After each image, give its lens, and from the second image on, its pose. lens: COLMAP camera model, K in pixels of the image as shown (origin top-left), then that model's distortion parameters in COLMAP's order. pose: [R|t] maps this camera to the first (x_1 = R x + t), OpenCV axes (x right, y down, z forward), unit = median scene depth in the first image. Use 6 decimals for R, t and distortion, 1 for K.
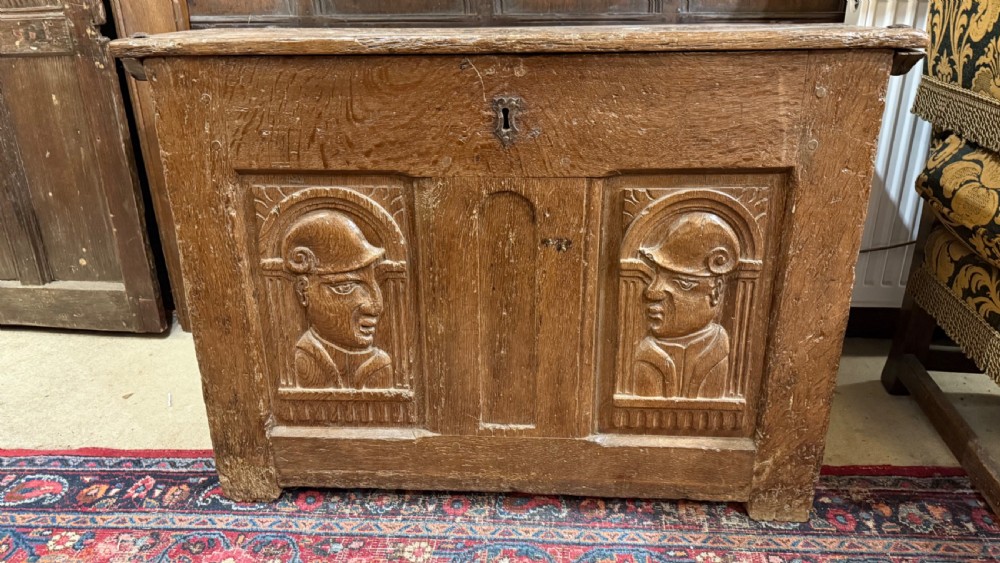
lens RADIAL K [[670.6, 0, 500.0], [0, 670.6, 281.5], [0, 0, 1]] dist [0.185075, -0.380781]
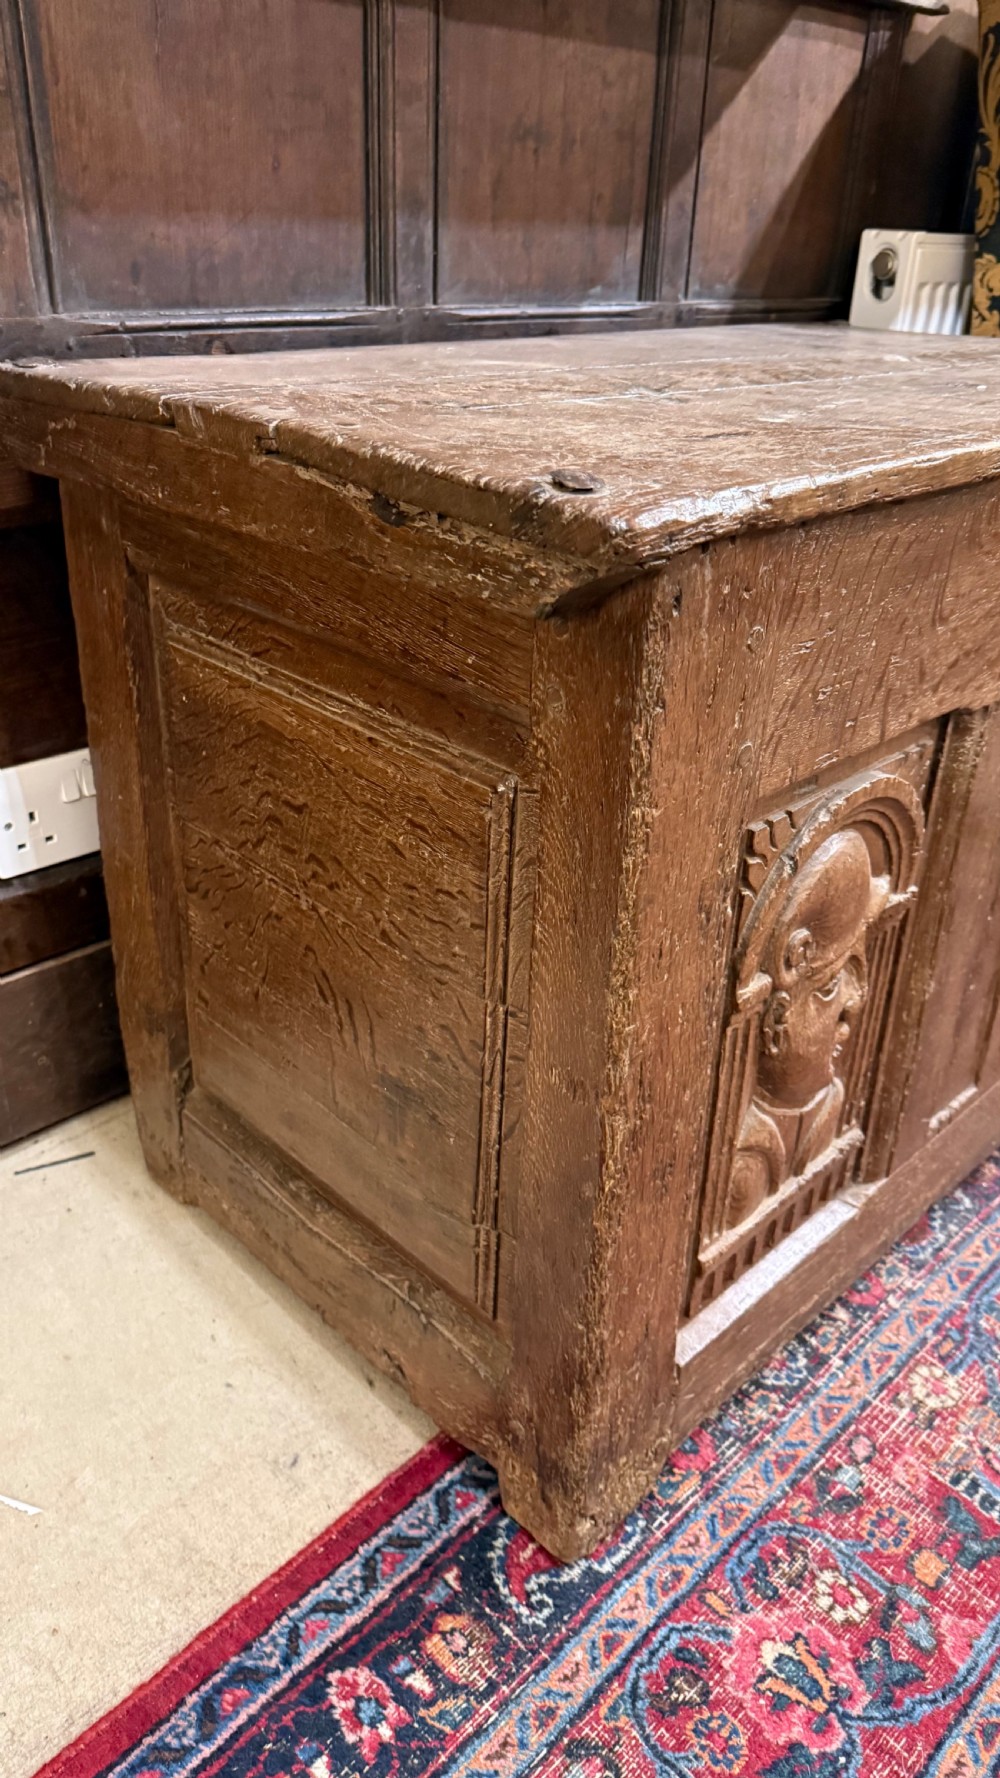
lens RADIAL K [[1262.8, 0, 482.7], [0, 1262.8, 890.2], [0, 0, 1]] dist [-0.009572, -0.001505]
pose [[0.669563, -0.323230, 0.668736, -0.927212], [0.224156, 0.946301, 0.232957, -0.298596], [-0.708124, -0.006078, 0.706062, 0.568261]]
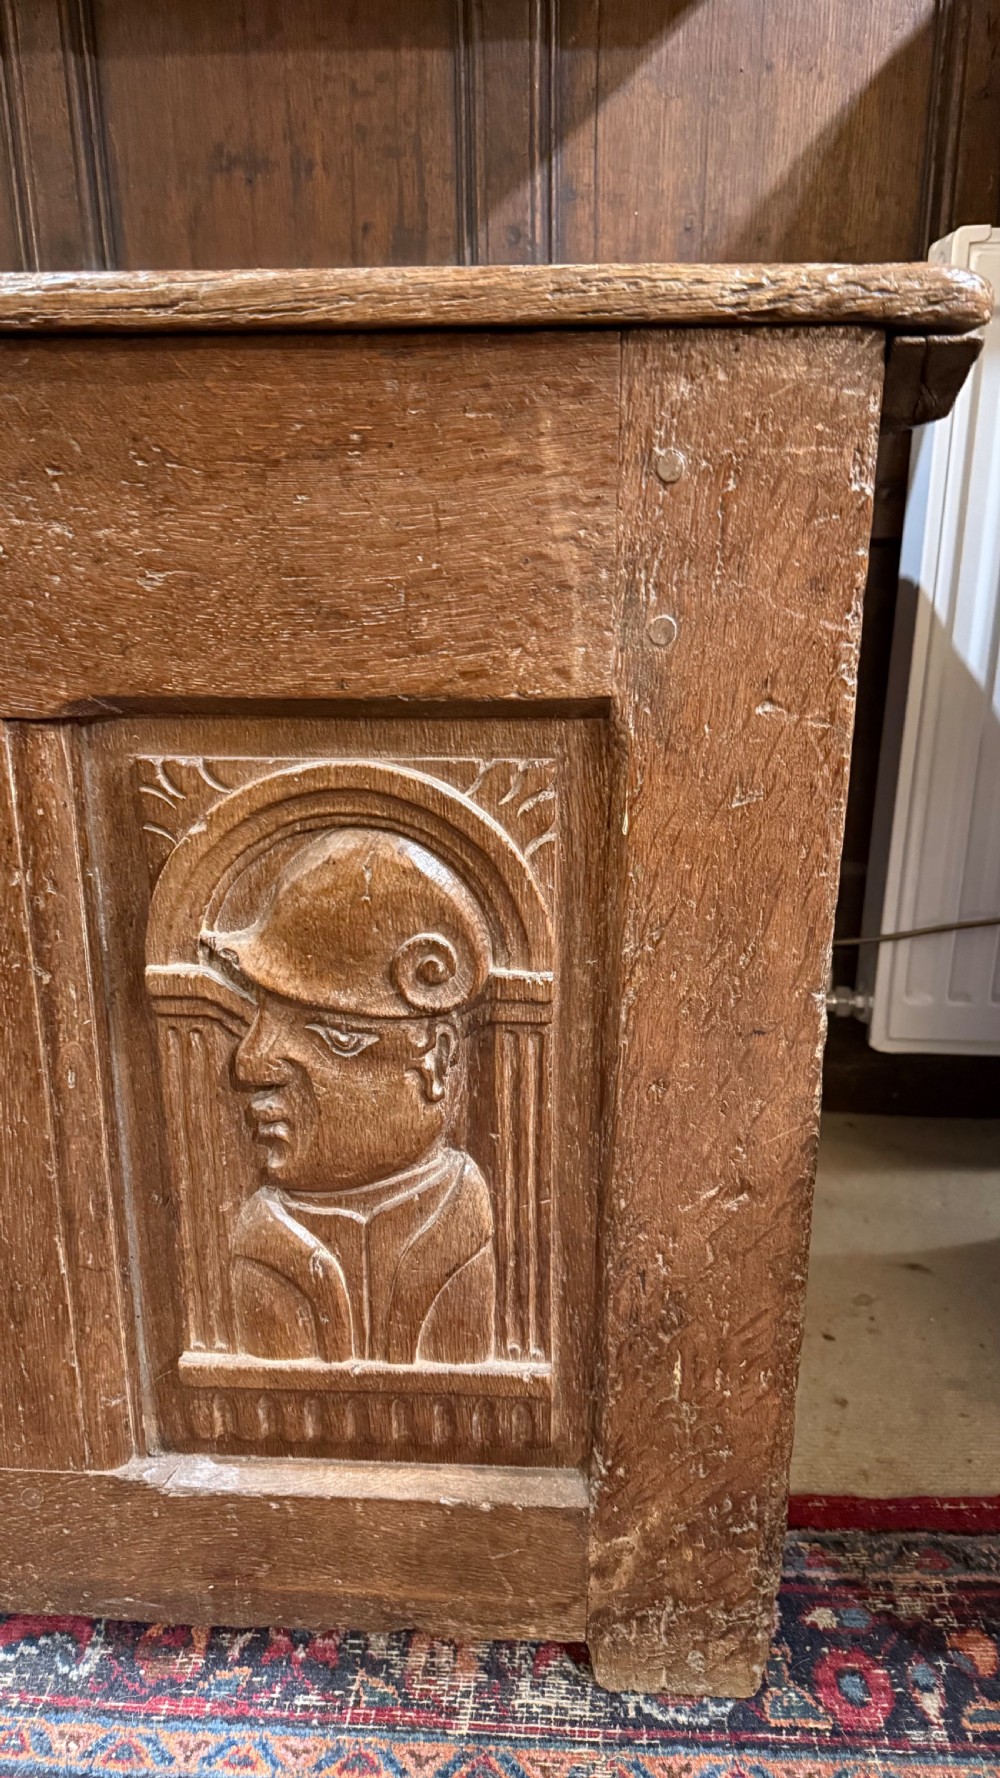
lens RADIAL K [[1226.0, 0, 493.4], [0, 1226.0, 882.1], [0, 0, 1]] dist [0.095823, -0.139064]
pose [[0.999933, 0.006152, 0.009788, 0.326294], [-0.005741, 0.999124, -0.041441, -0.047270], [-0.010034, 0.041382, 0.999093, 0.364720]]
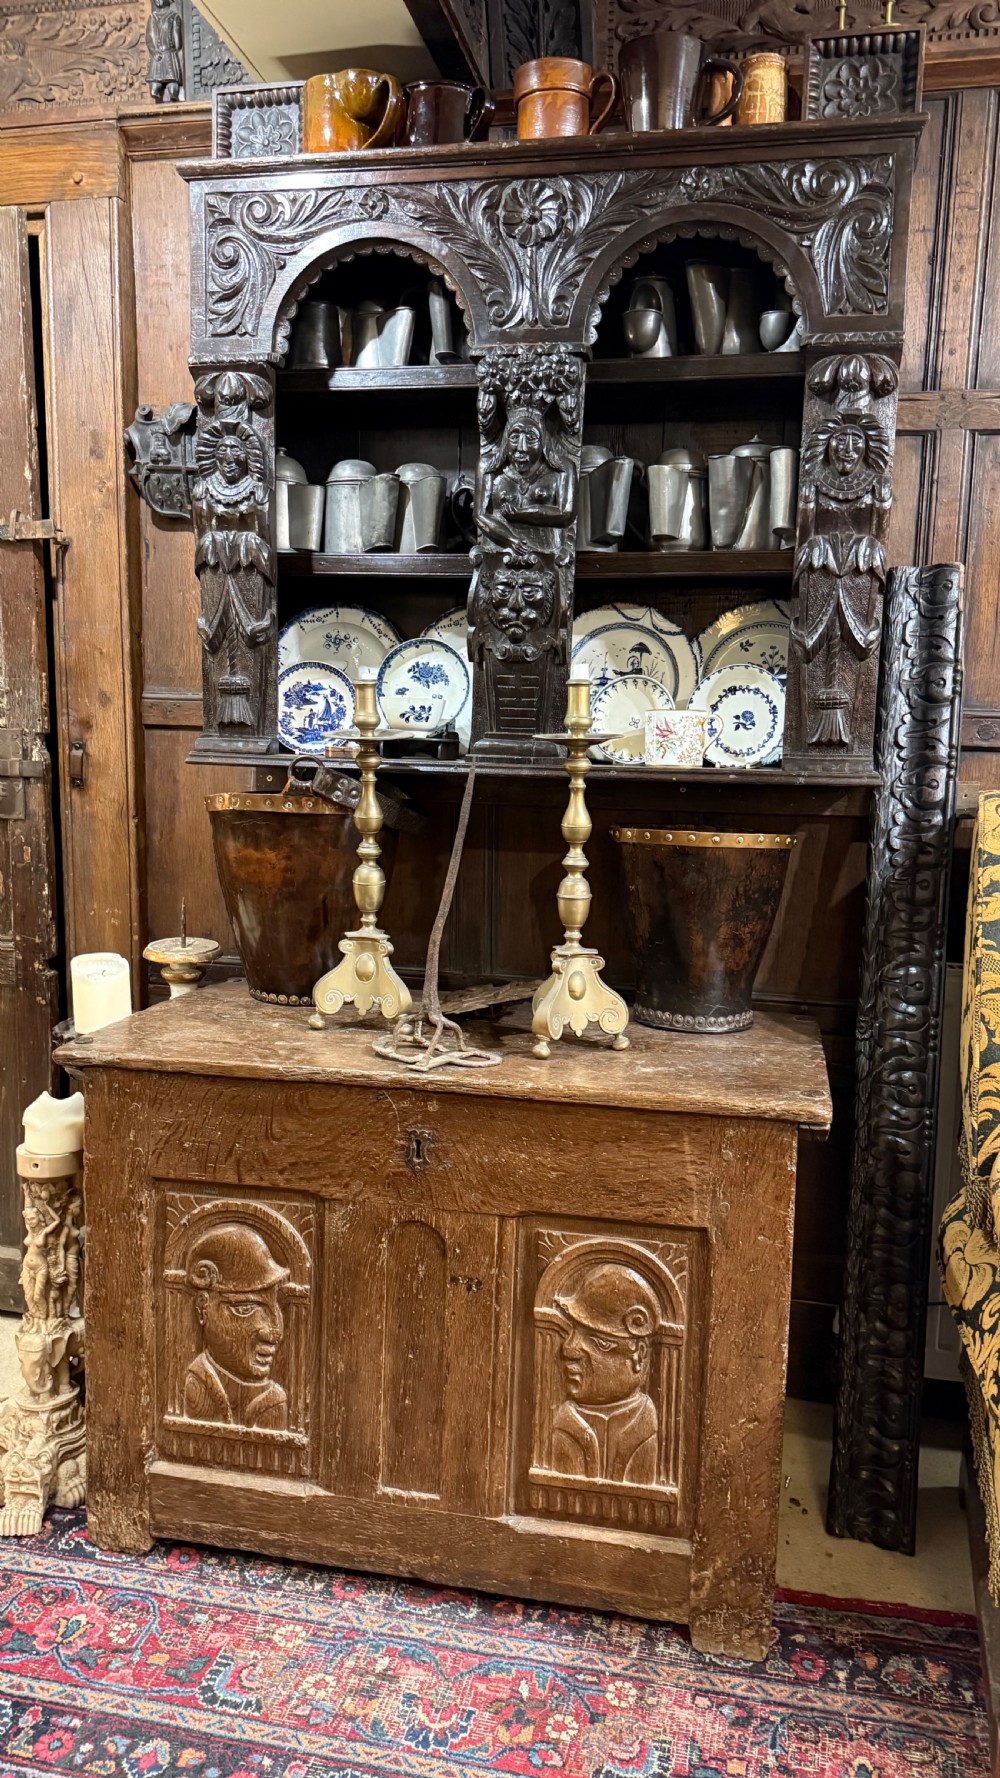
lens RADIAL K [[1203.8, 0, 503.9], [0, 1203.8, 914.9], [0, 0, 1]] dist [0.057199, -0.084701]
pose [[0.989507, 0.054038, -0.133999, 0.311899], [-0.084208, 0.969319, -0.230930, -0.158926], [0.117409, 0.239791, 0.963699, -0.679916]]
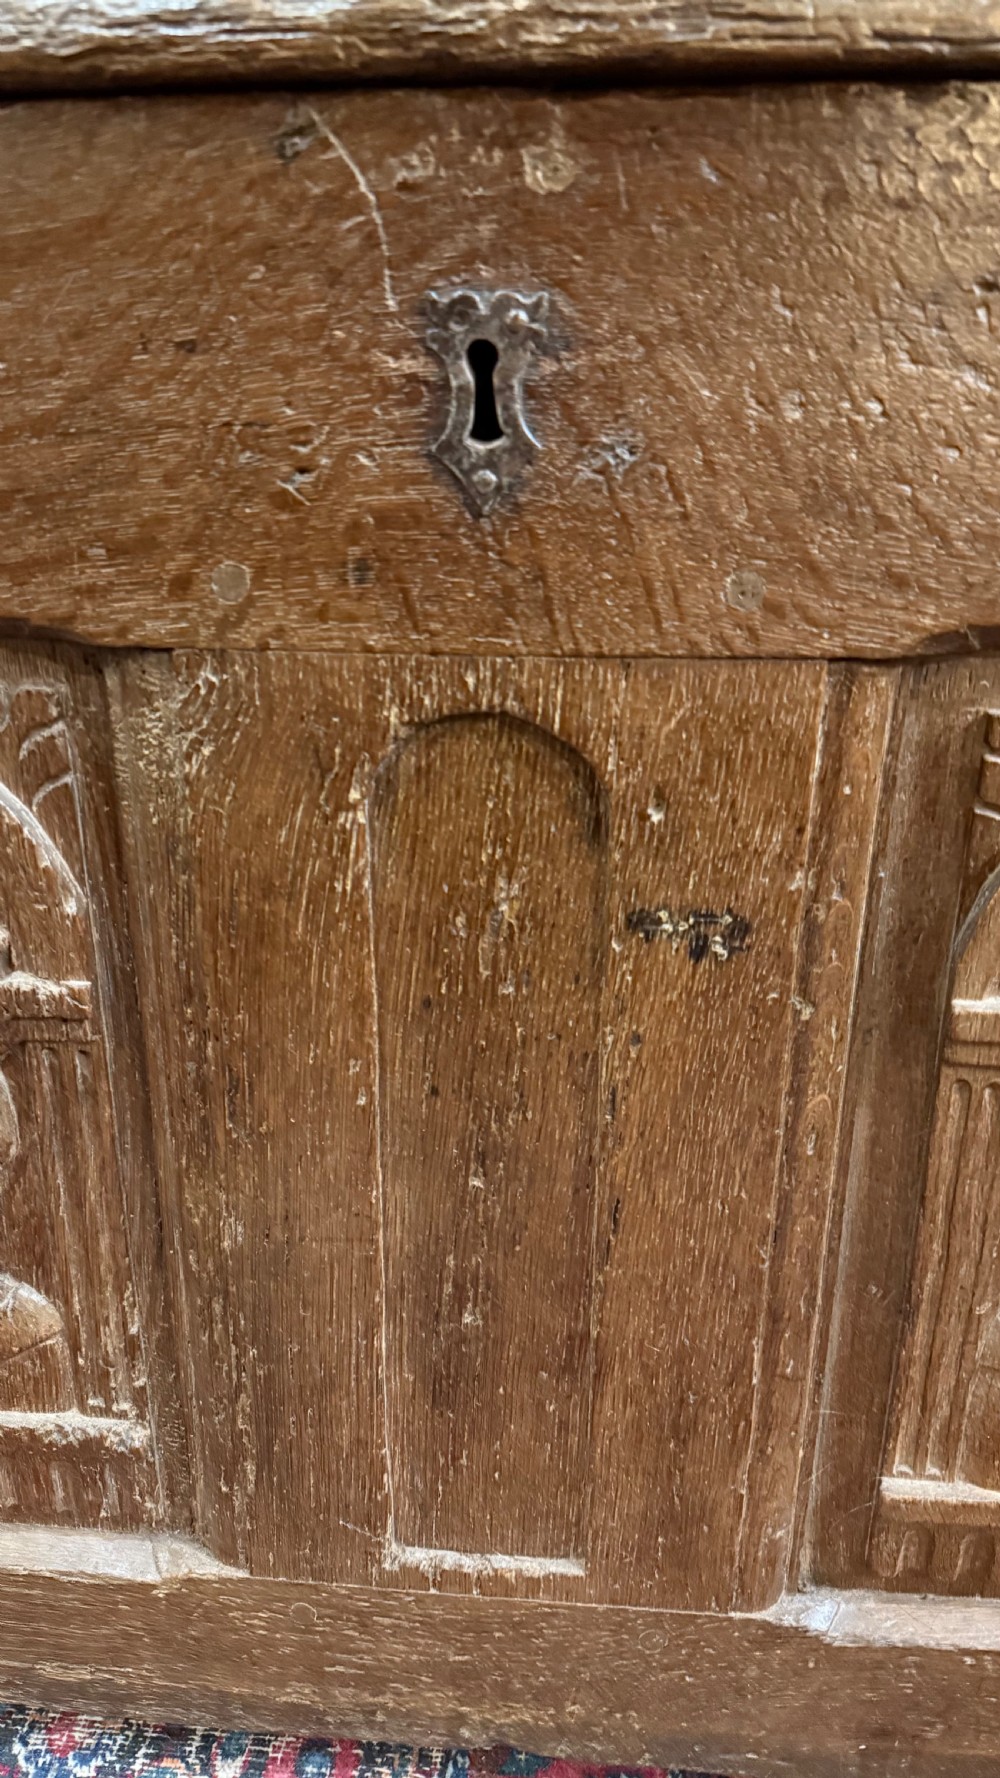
lens RADIAL K [[1255.8, 0, 493.5], [0, 1255.8, 894.9], [0, 0, 1]] dist [0.127735, -0.261001]
pose [[0.999632, 0.018643, -0.019720, 0.020712], [-0.018035, 0.999370, 0.030571, -0.077422], [0.020277, -0.030204, 0.999338, 0.511658]]
